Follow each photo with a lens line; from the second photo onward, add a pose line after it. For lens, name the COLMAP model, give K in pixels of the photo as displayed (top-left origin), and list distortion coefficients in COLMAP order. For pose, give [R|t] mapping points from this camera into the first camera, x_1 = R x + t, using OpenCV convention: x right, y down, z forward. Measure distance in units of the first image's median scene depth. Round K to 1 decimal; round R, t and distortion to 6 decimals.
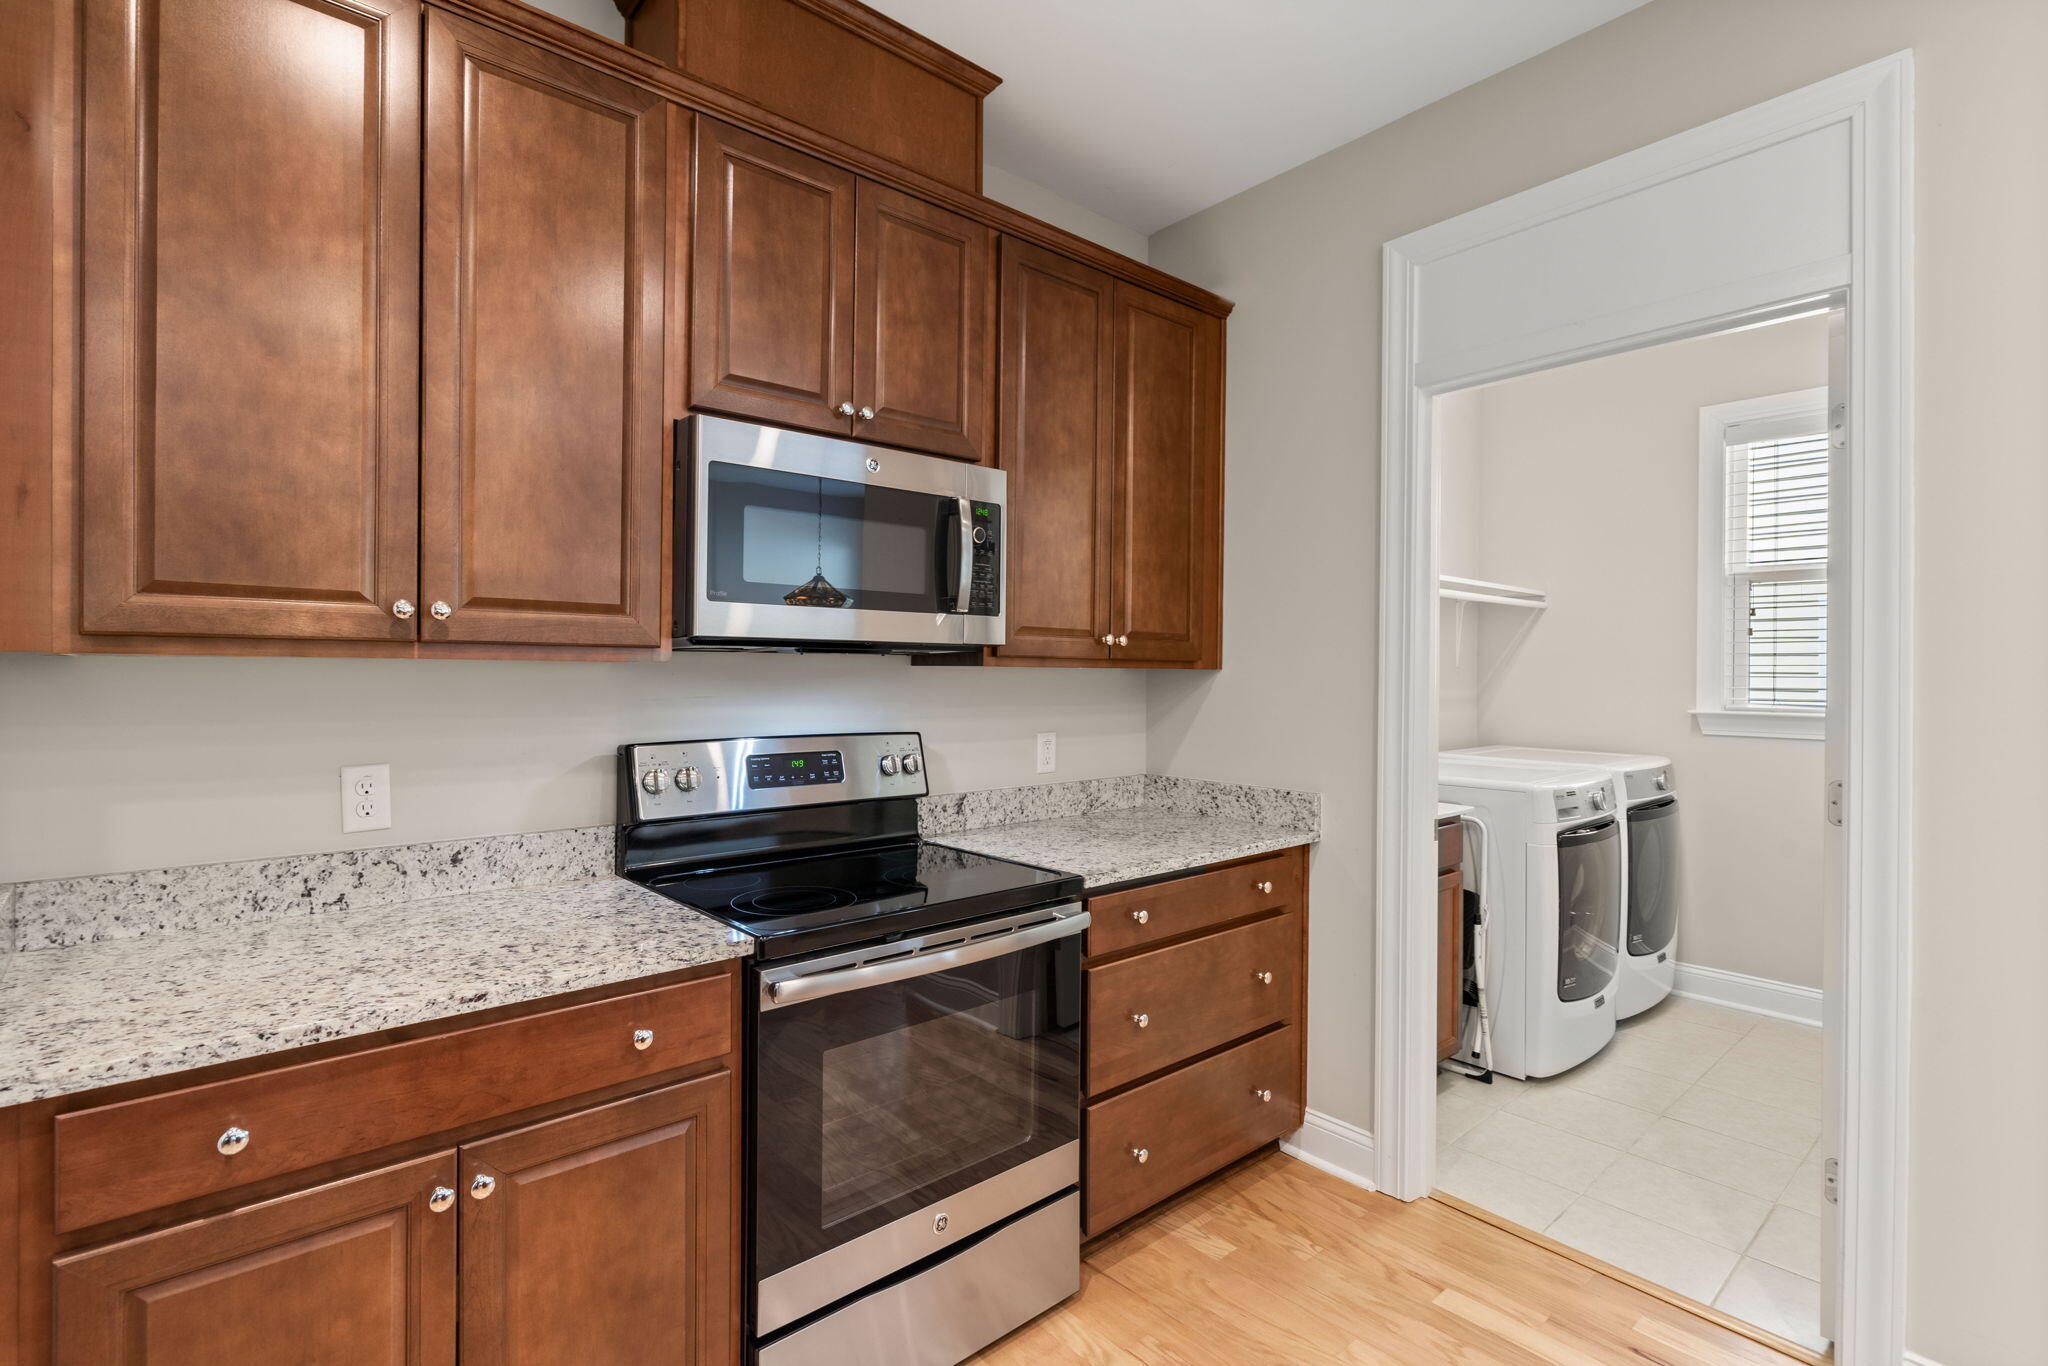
lens RADIAL K [[938.7, 0, 1024.0], [0, 938.7, 683.0], [0, 0, 1]] dist [0.002552, 0.000307]
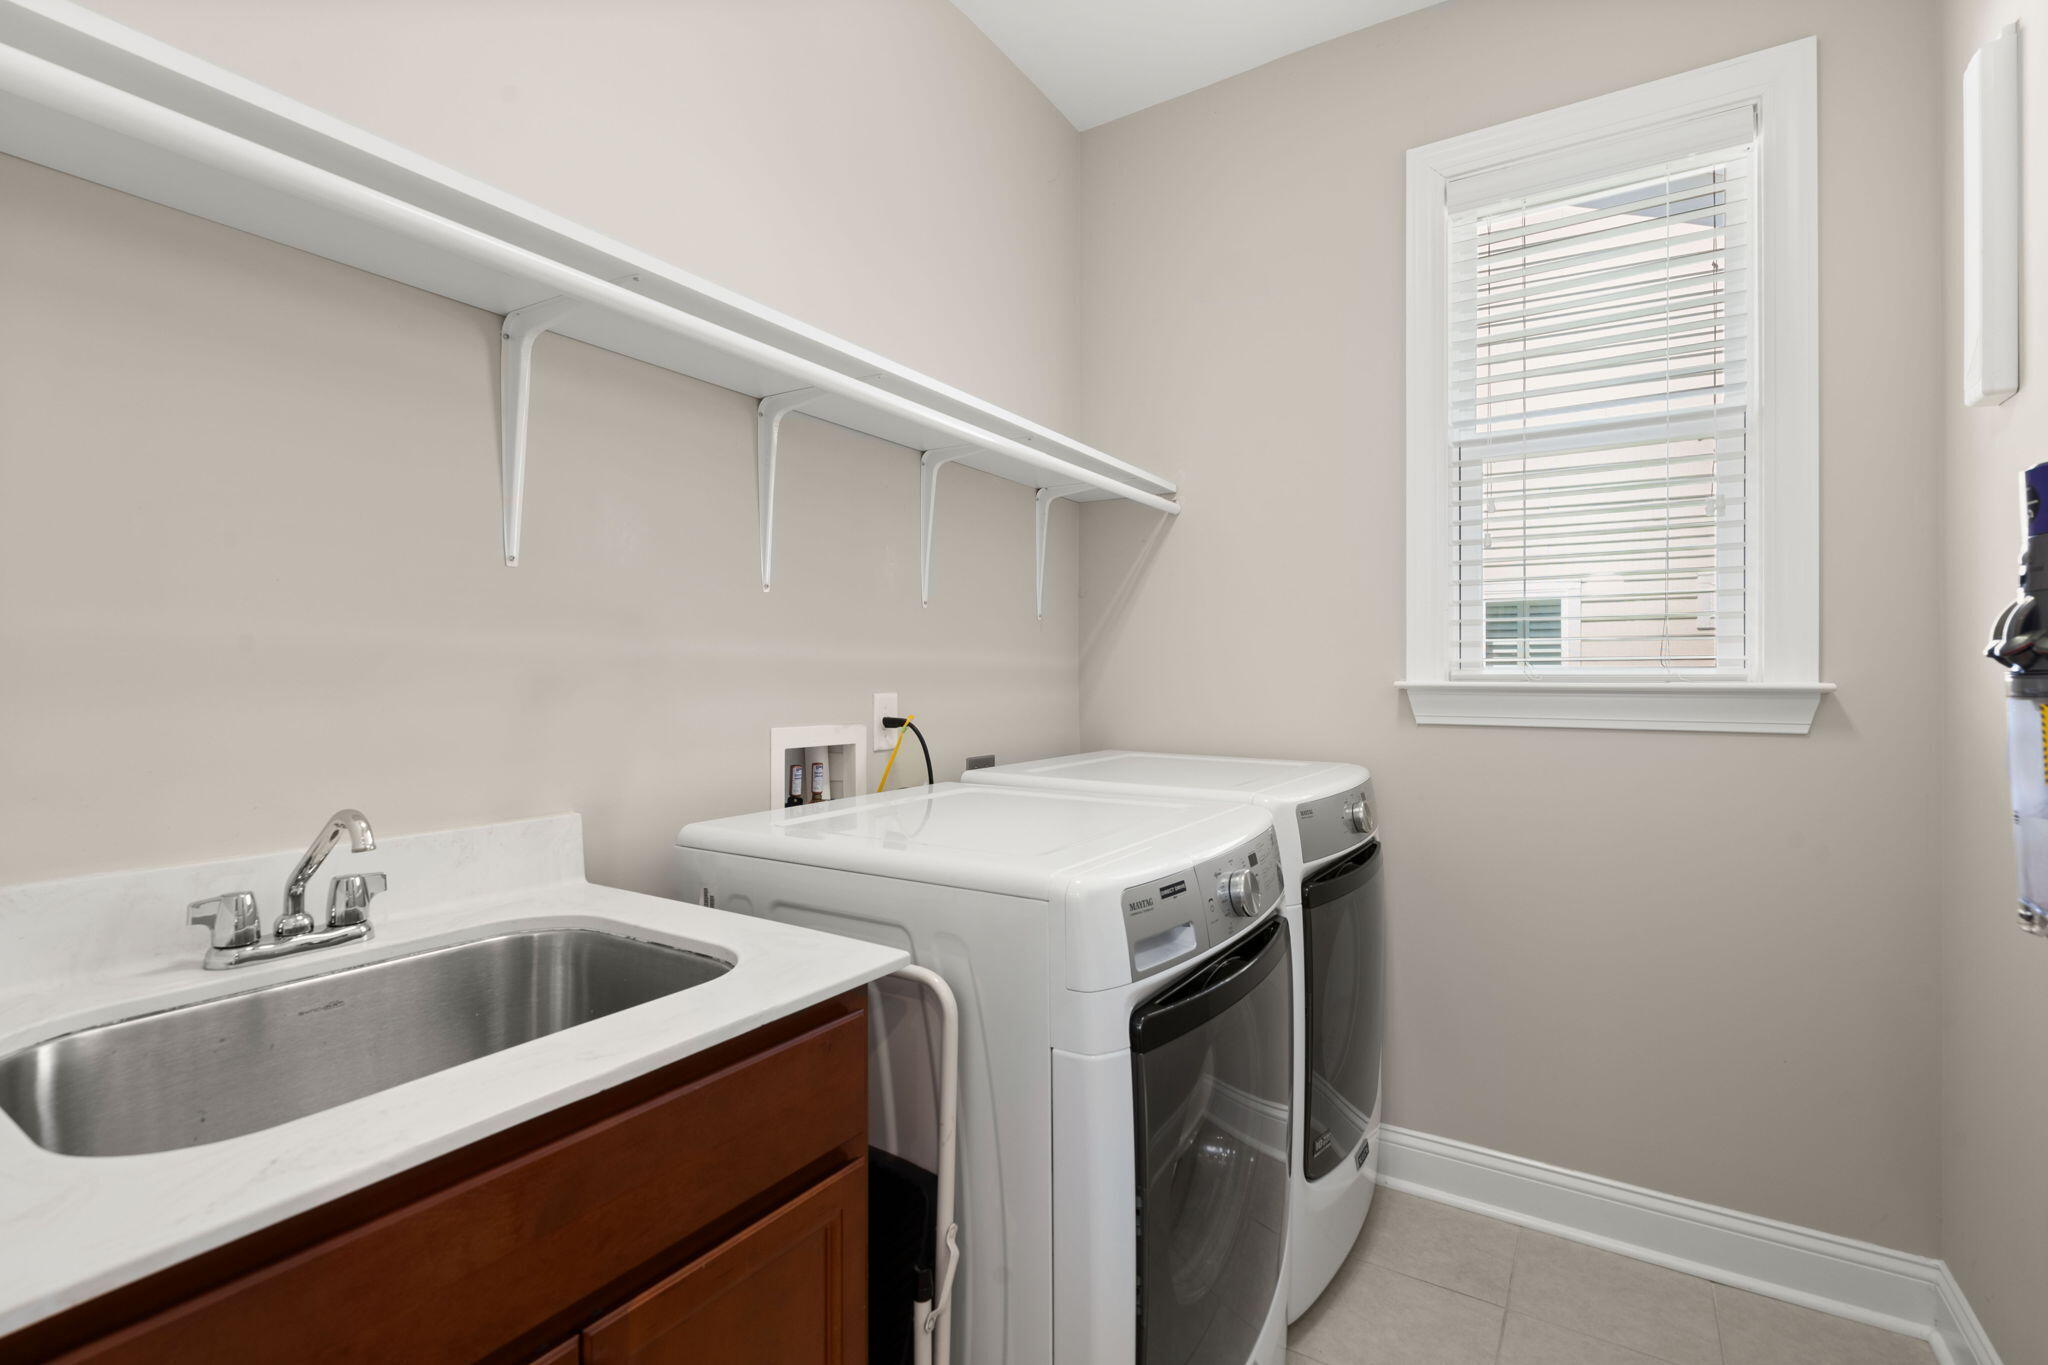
lens RADIAL K [[938.7, 0, 1024.0], [0, 938.7, 682.5], [0, 0, 1]] dist [0.002552, 0.000307]
pose [[0.959852, -0.010810, 0.280298, 0.367096], [0.010463, 0.999942, 0.002733, 0.028545], [-0.280311, 0.000309, 0.959909, 0.572135]]
